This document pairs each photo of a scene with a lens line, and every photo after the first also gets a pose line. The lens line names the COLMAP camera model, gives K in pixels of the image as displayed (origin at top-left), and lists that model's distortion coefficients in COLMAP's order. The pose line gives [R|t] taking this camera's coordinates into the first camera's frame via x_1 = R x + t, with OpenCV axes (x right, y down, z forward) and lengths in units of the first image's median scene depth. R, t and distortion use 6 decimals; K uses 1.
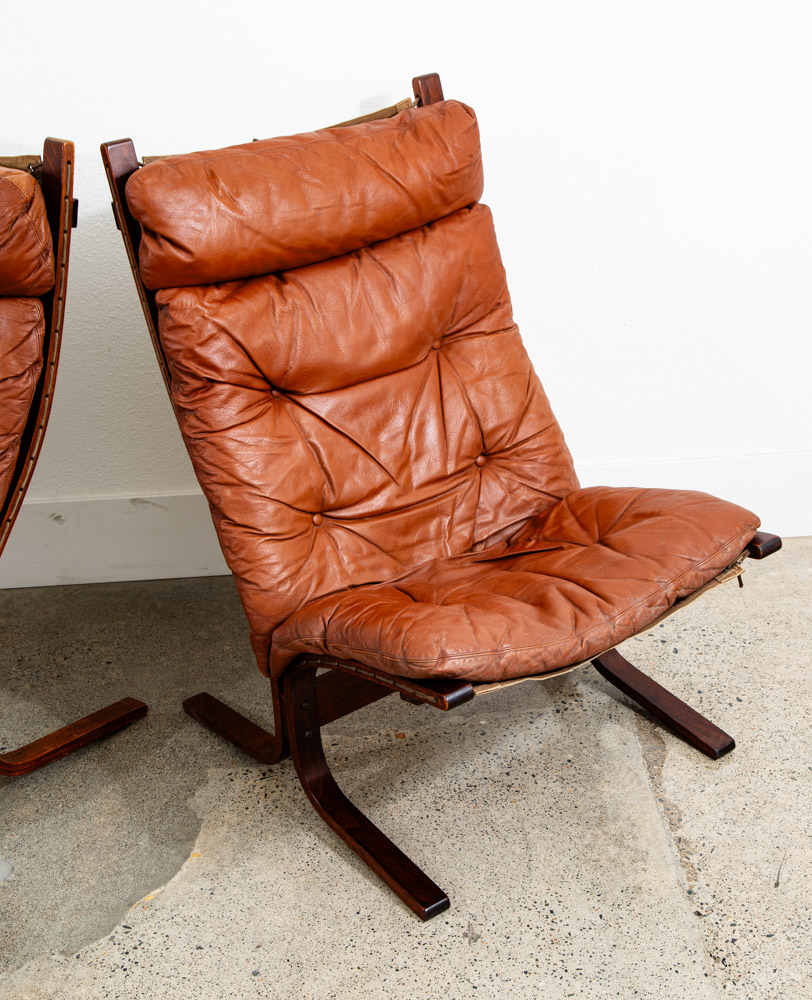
lens RADIAL K [[1714.0, 0, 416.1], [0, 1714.0, 512.0], [0, 0, 1]] dist [0.166221, 0.000000]
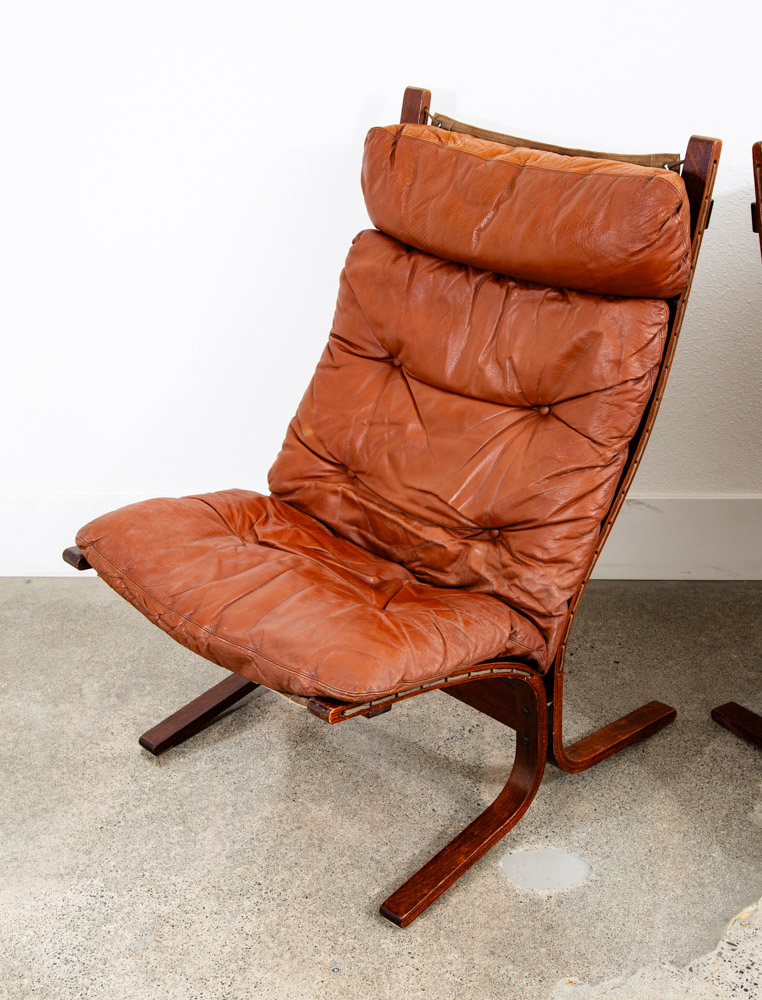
lens RADIAL K [[1600.8, 0, 358.9], [0, 1600.8, 539.5], [0, 0, 1]] dist [0.152032, 0.000000]
pose [[0.993136, 0.062596, -0.098811, -0.290809], [-0.059511, 0.997653, 0.033864, -0.008402], [0.100699, -0.027751, 0.994530, 0.064965]]
